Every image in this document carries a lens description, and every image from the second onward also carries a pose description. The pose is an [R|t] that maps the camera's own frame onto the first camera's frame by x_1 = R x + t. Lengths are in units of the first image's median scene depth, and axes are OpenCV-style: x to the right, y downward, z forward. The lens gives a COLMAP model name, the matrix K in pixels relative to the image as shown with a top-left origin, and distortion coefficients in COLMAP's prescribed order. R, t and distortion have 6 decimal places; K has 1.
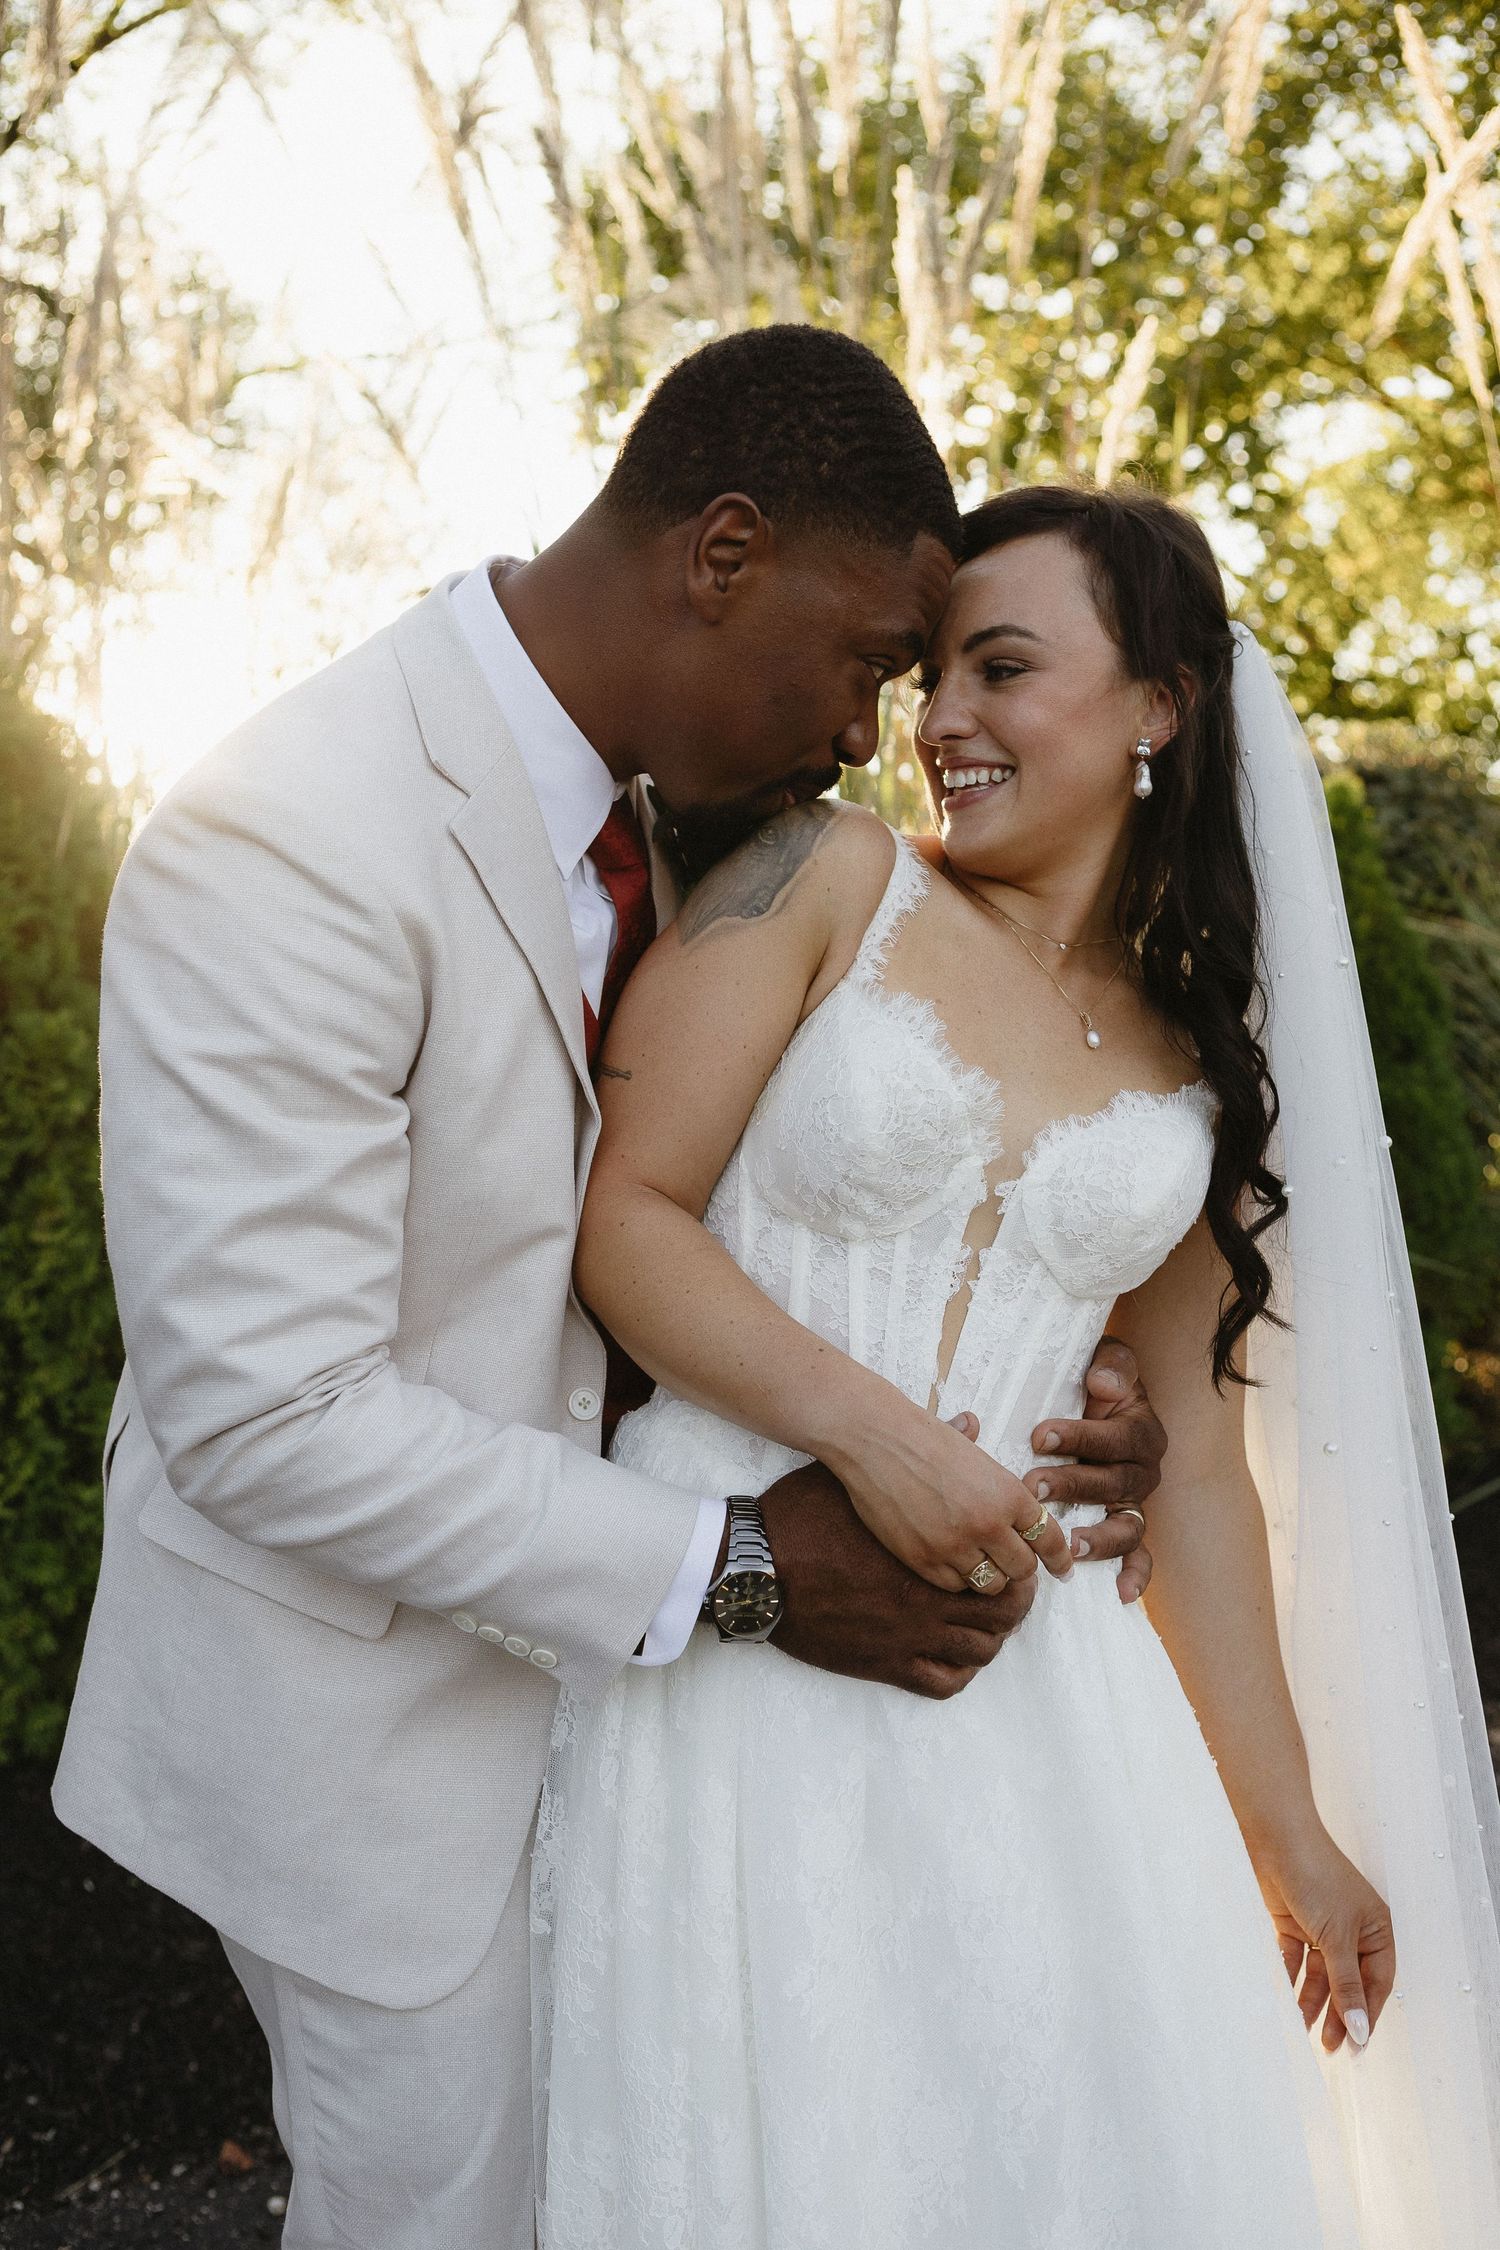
lens RADIAL K [[2252.8, 0, 750.0], [0, 2252.8, 1125.0], [0, 0, 1]] dist [0.000008, -0.003917]
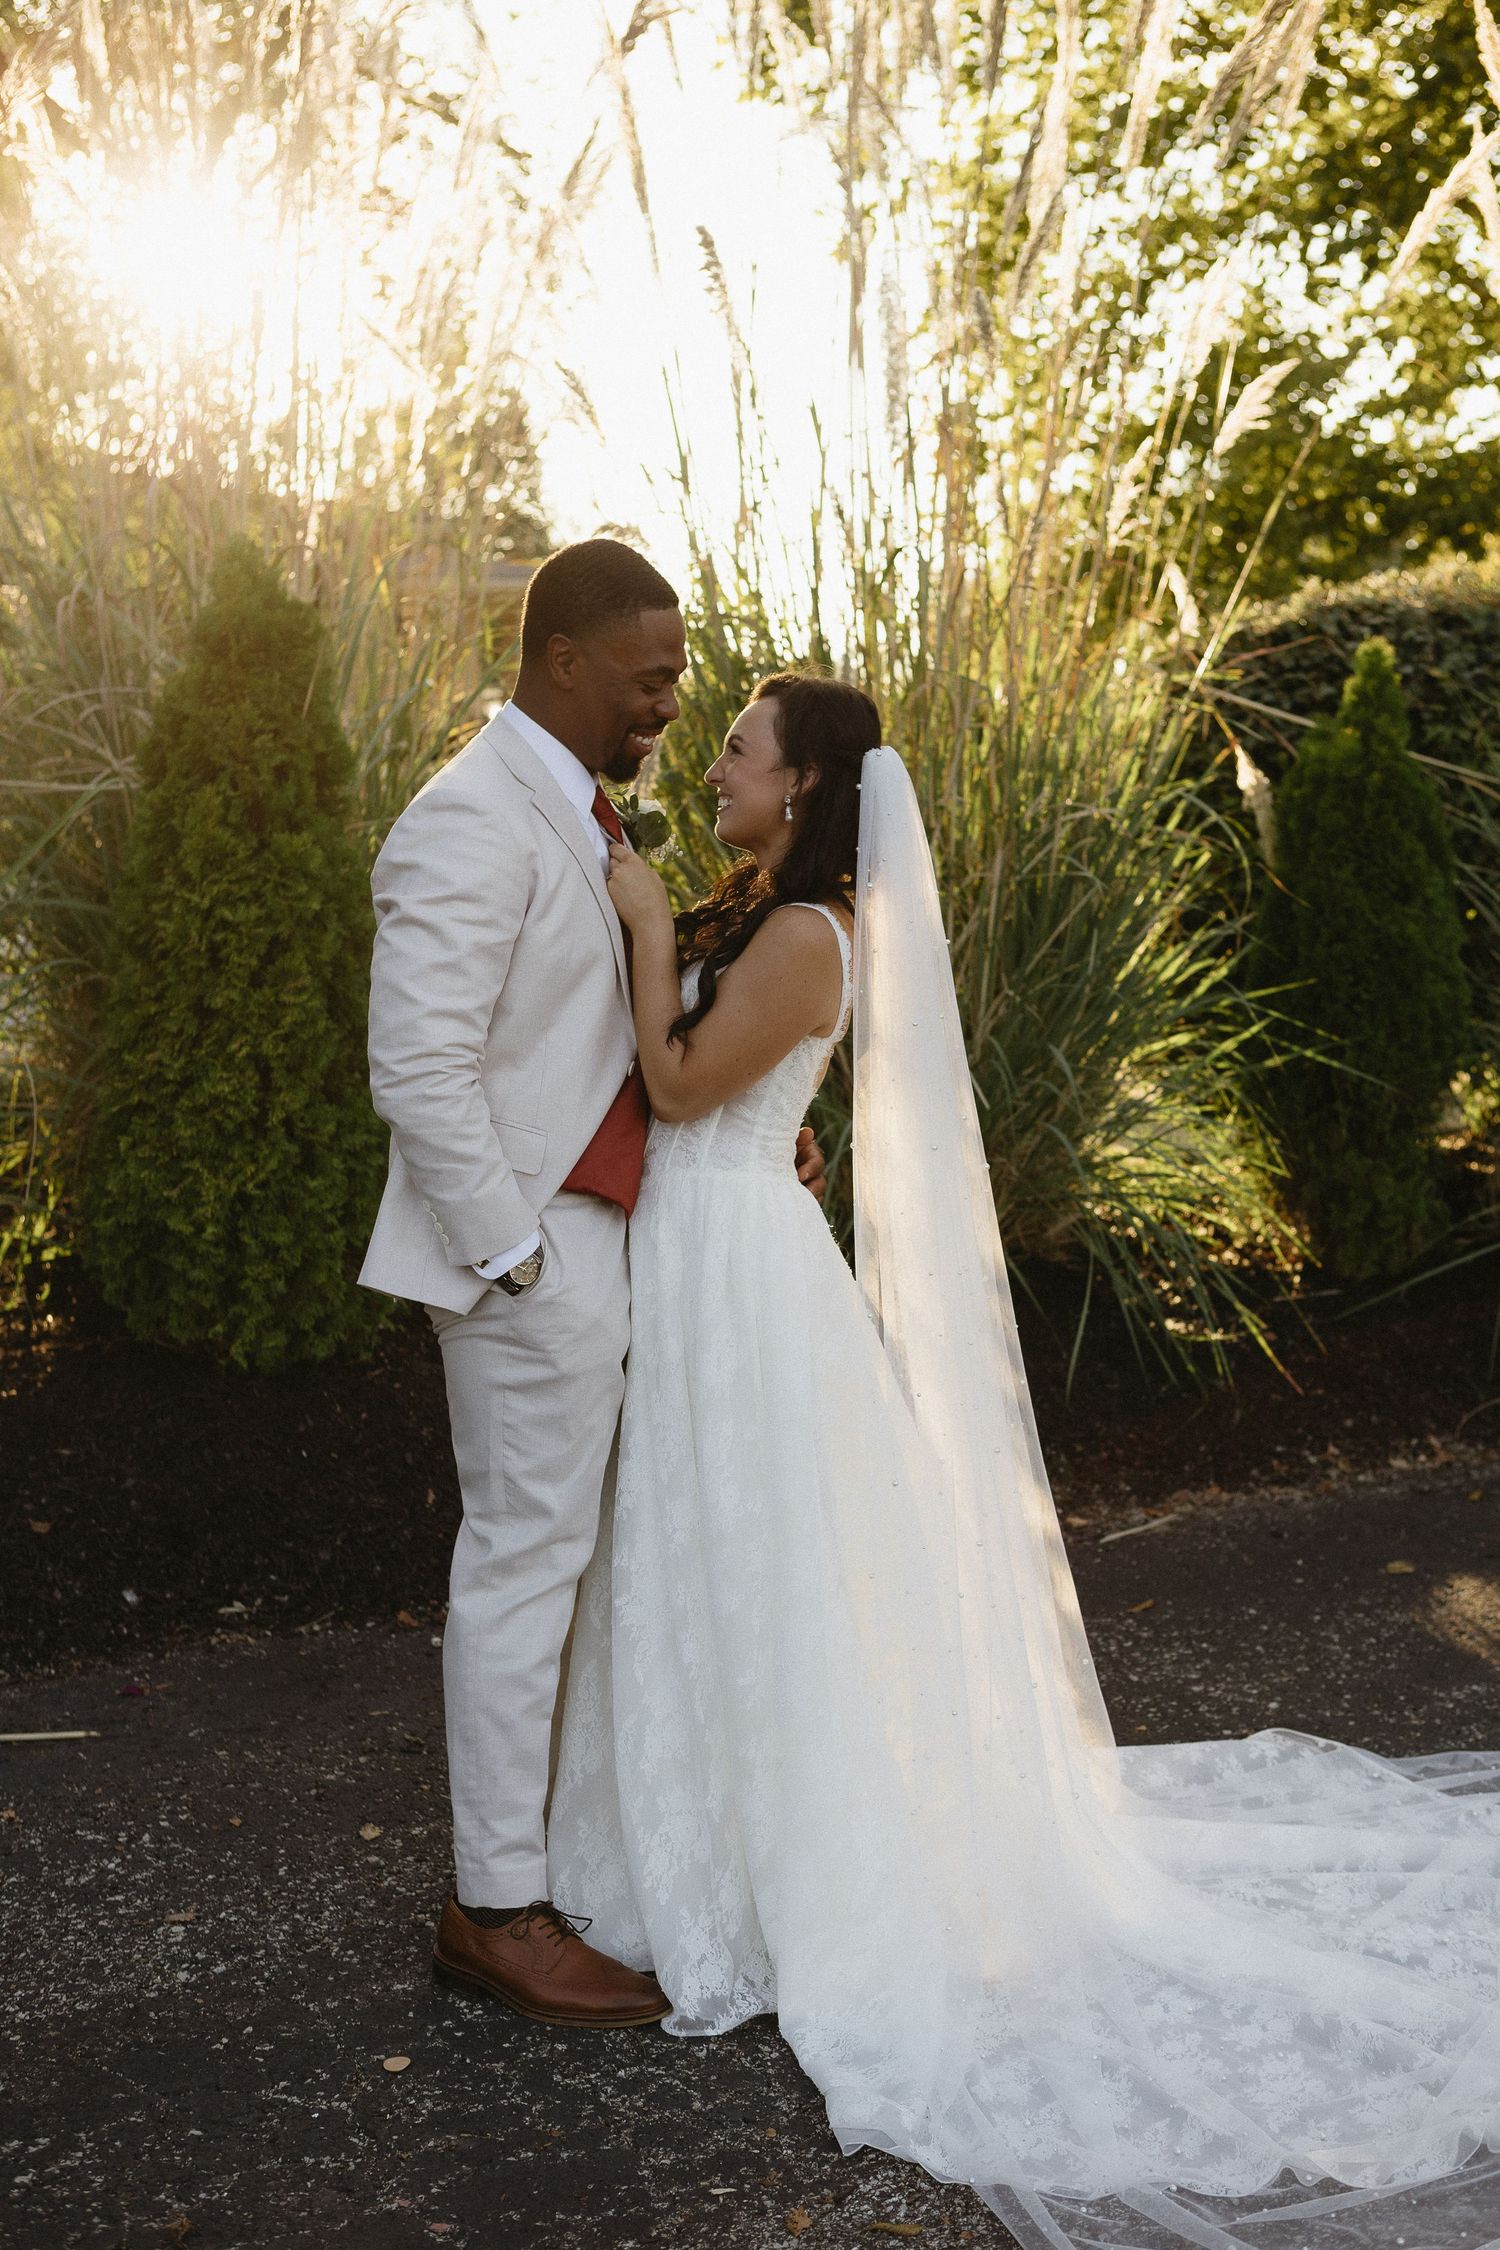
lens RADIAL K [[2862.1, 0, 777.9], [0, 2862.1, 1120.4], [0, 0, 1]] dist [0.059825, -0.031881]
pose [[0.996578, 0.064431, -0.051778, 0.084982], [-0.058905, 0.993043, 0.101964, -0.074589], [0.057988, -0.098565, 0.993440, -0.755911]]
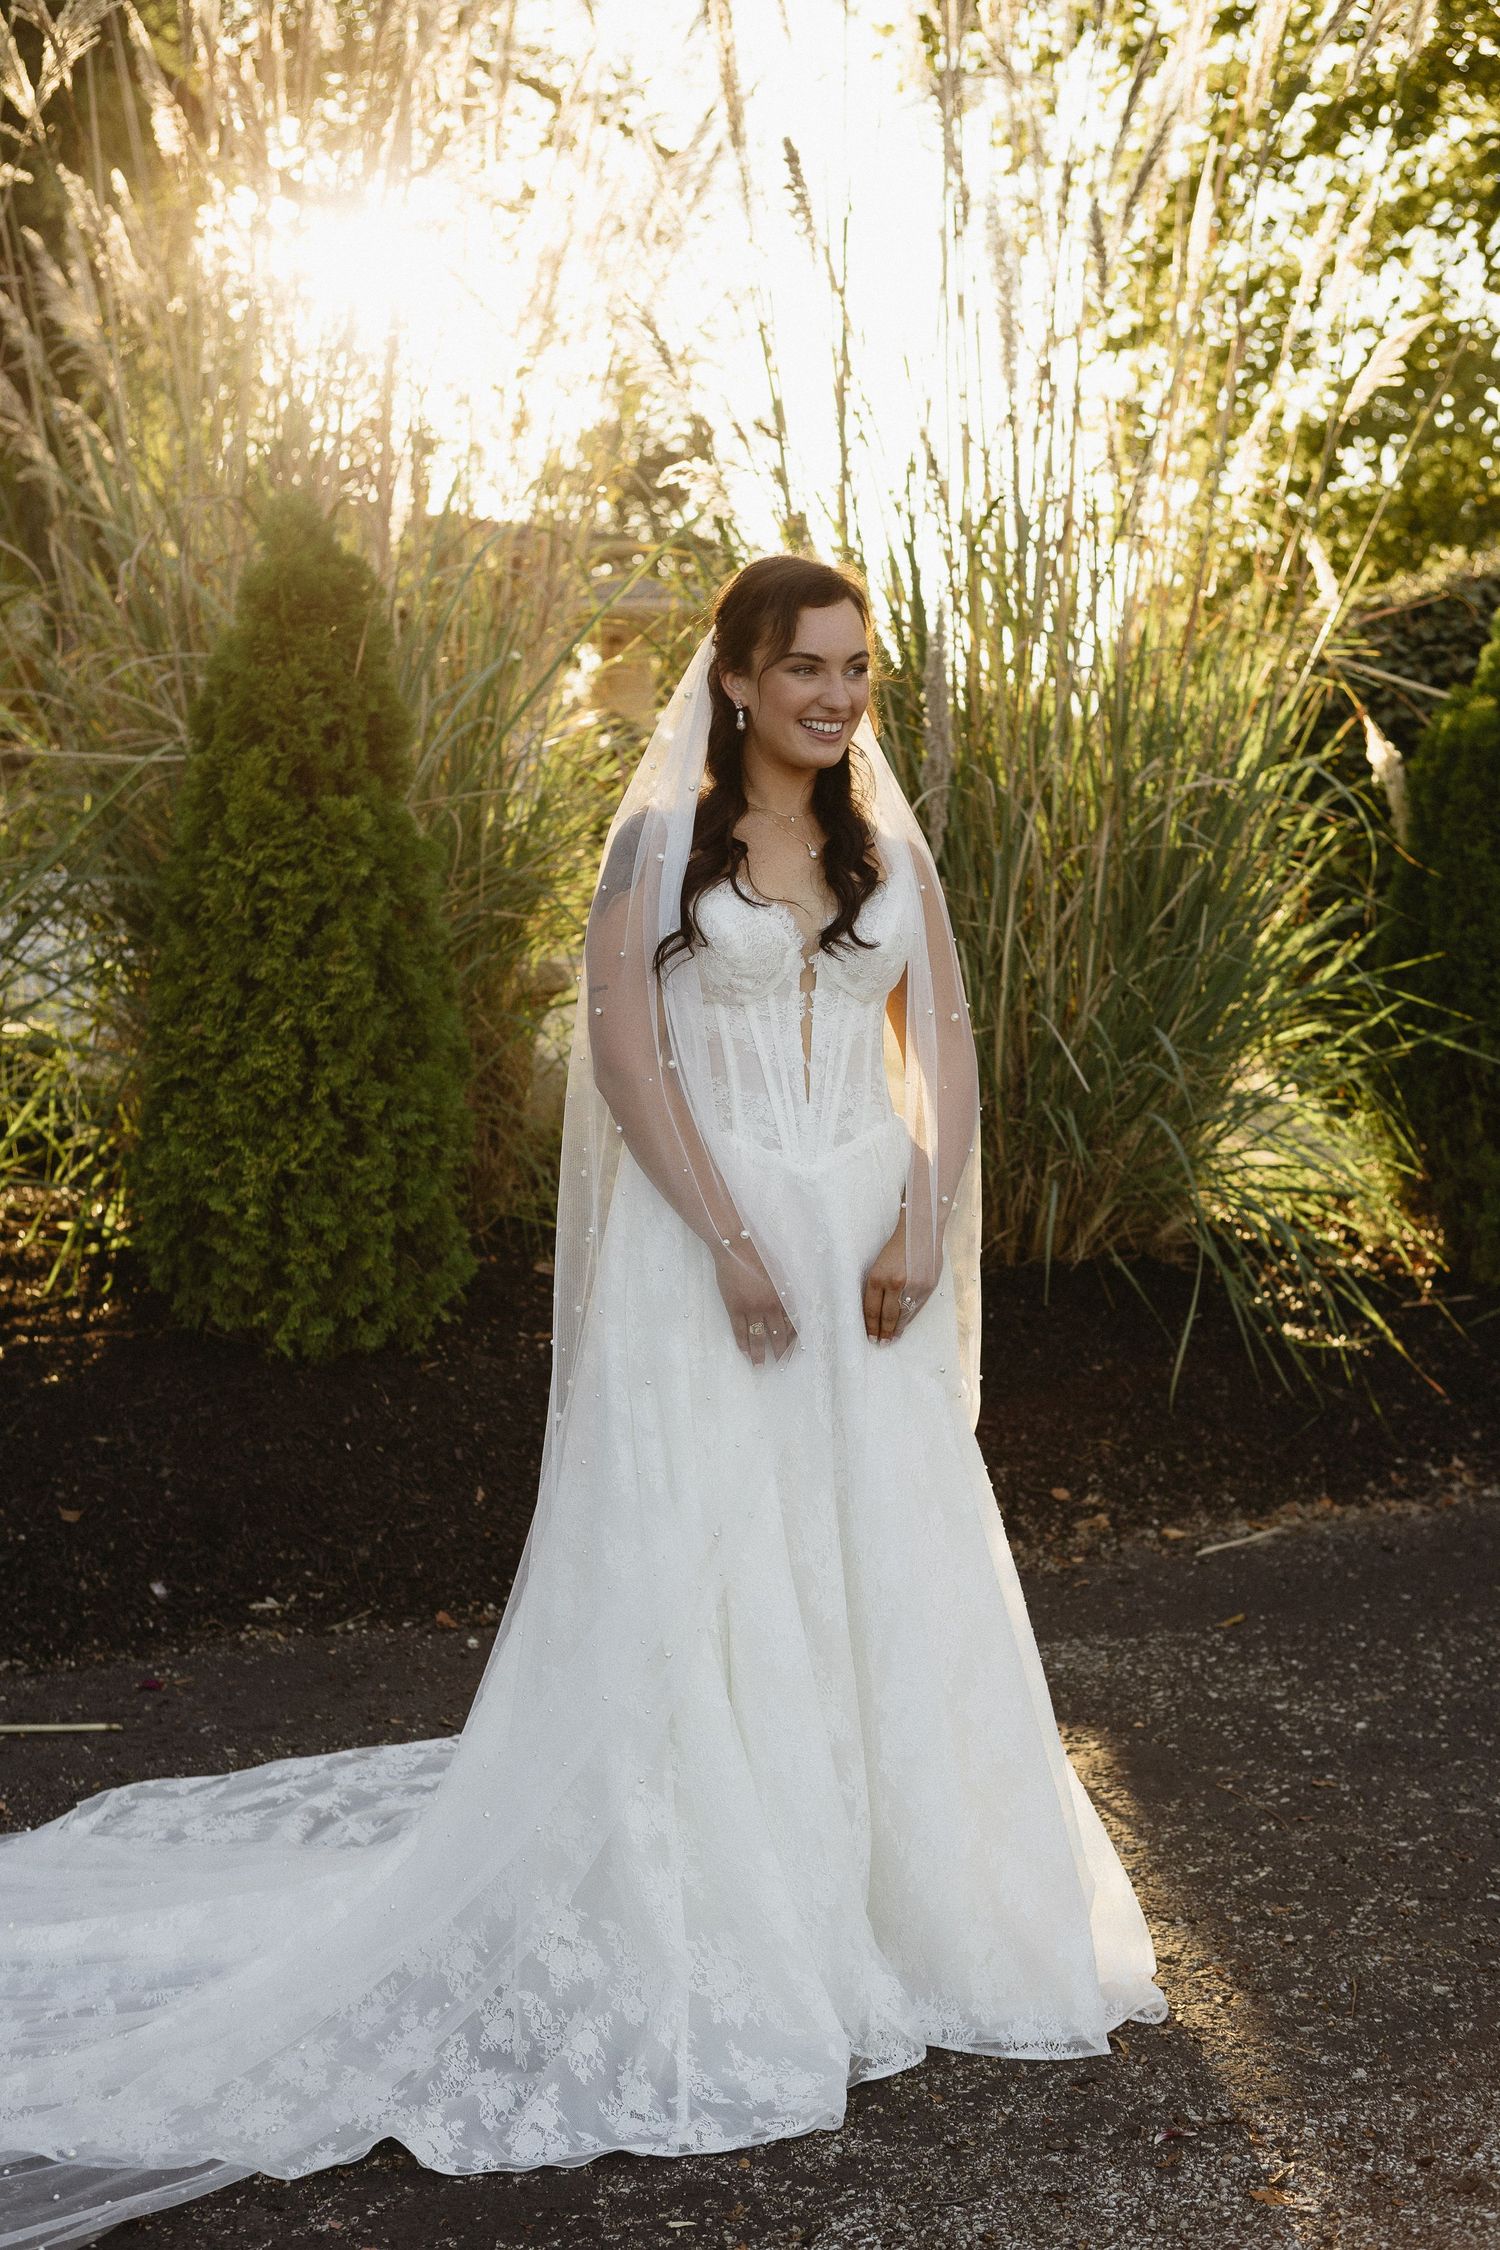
lens RADIAL K [[2907.7, 0, 748.9], [0, 2907.7, 1145.8], [0, 0, 1]] dist [-0.044095, 0.172307]
pose [[0.989605, 0.069889, -0.125685, 0.151223], [-0.056935, 0.992961, 0.103864, -0.038674], [0.132059, -0.095629, 0.986618, -0.670804]]
